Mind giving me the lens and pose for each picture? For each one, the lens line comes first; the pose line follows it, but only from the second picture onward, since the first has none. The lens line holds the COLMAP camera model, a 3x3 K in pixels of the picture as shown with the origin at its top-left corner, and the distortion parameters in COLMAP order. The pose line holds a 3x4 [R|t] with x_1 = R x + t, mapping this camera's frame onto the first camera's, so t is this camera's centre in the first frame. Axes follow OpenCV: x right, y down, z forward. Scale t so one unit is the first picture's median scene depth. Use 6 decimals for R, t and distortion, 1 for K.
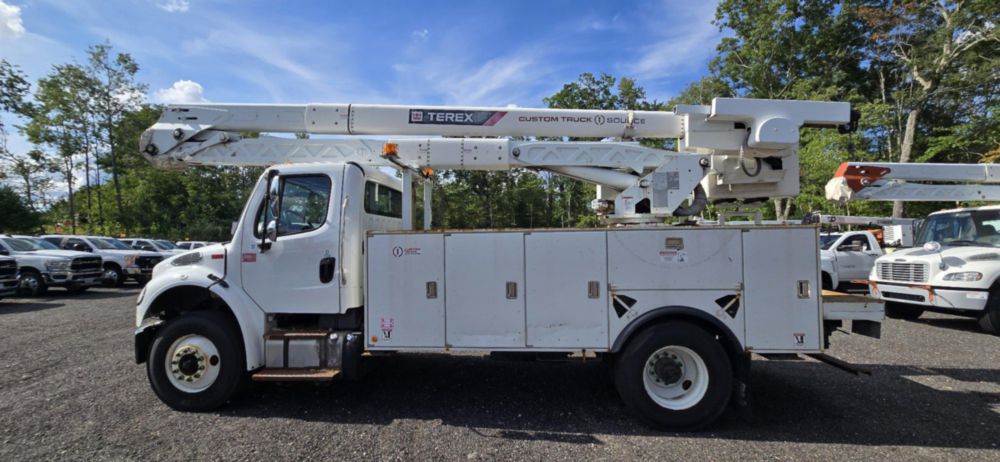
lens RADIAL K [[410.8, 0, 498.4], [0, 410.8, 234.5], [0, 0, 1]] dist [0.000411, 0.000371]
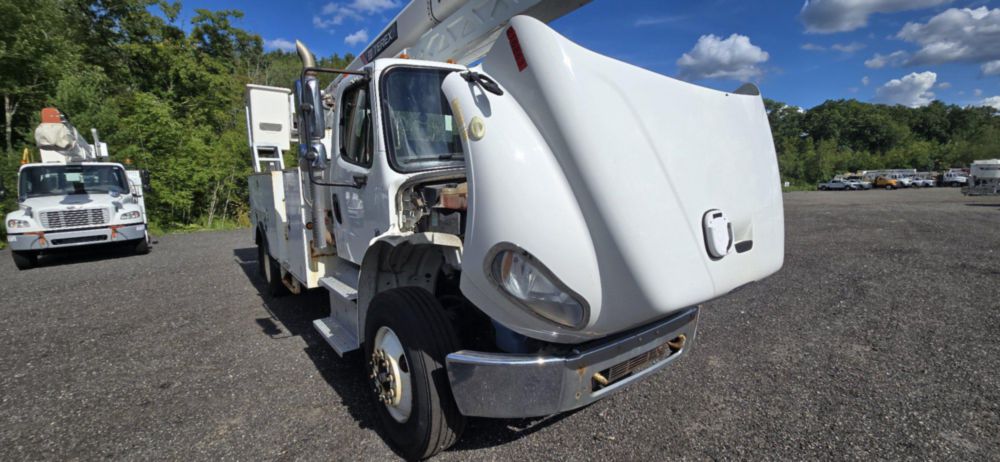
lens RADIAL K [[410.8, 0, 500.4], [0, 410.8, 228.7], [0, 0, 1]] dist [0.000411, 0.000371]
pose [[-0.657846, -0.066681, 0.750194, -0.975388], [0.017180, 0.994485, 0.103460, 0.040415], [-0.752956, 0.080949, -0.653073, 1.410103]]
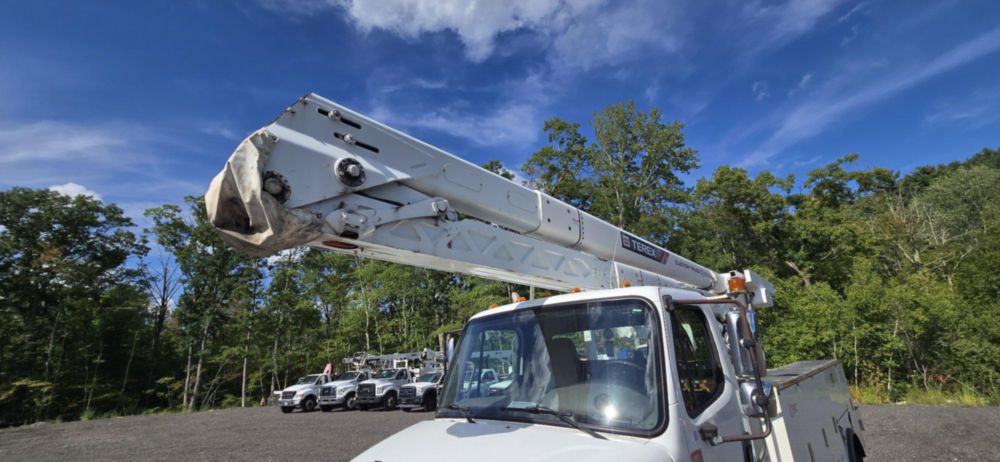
lens RADIAL K [[410.8, 0, 500.1], [0, 410.8, 227.8], [0, 0, 1]] dist [0.000411, 0.000371]
pose [[0.635810, 0.206226, 0.743785, -0.970140], [0.040740, 0.953335, -0.299154, -0.062675], [-0.770770, 0.220507, 0.597738, 0.648792]]
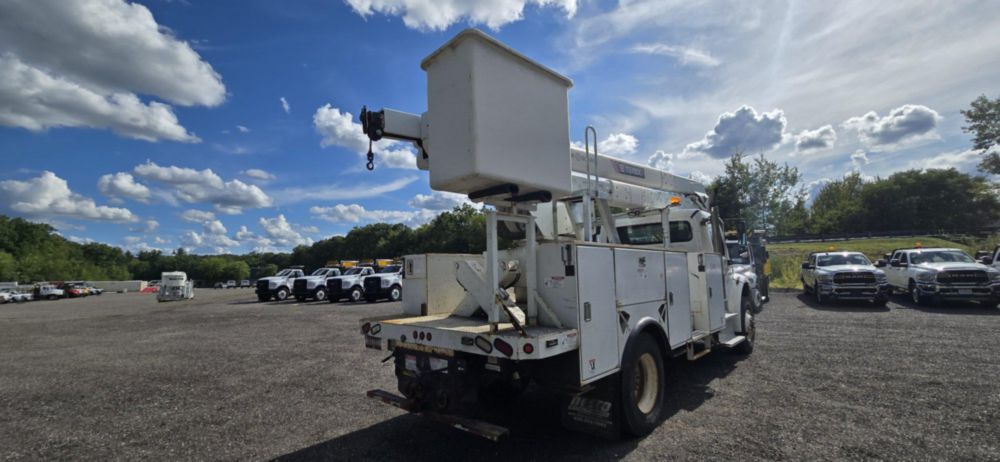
lens RADIAL K [[410.8, 0, 505.7], [0, 410.8, 220.7], [0, 0, 1]] dist [0.000411, 0.000371]
pose [[-0.615363, -0.070204, -0.785111, 1.141392], [0.042588, 0.991610, -0.122049, 0.028084], [0.787092, -0.108541, -0.607211, 1.451076]]
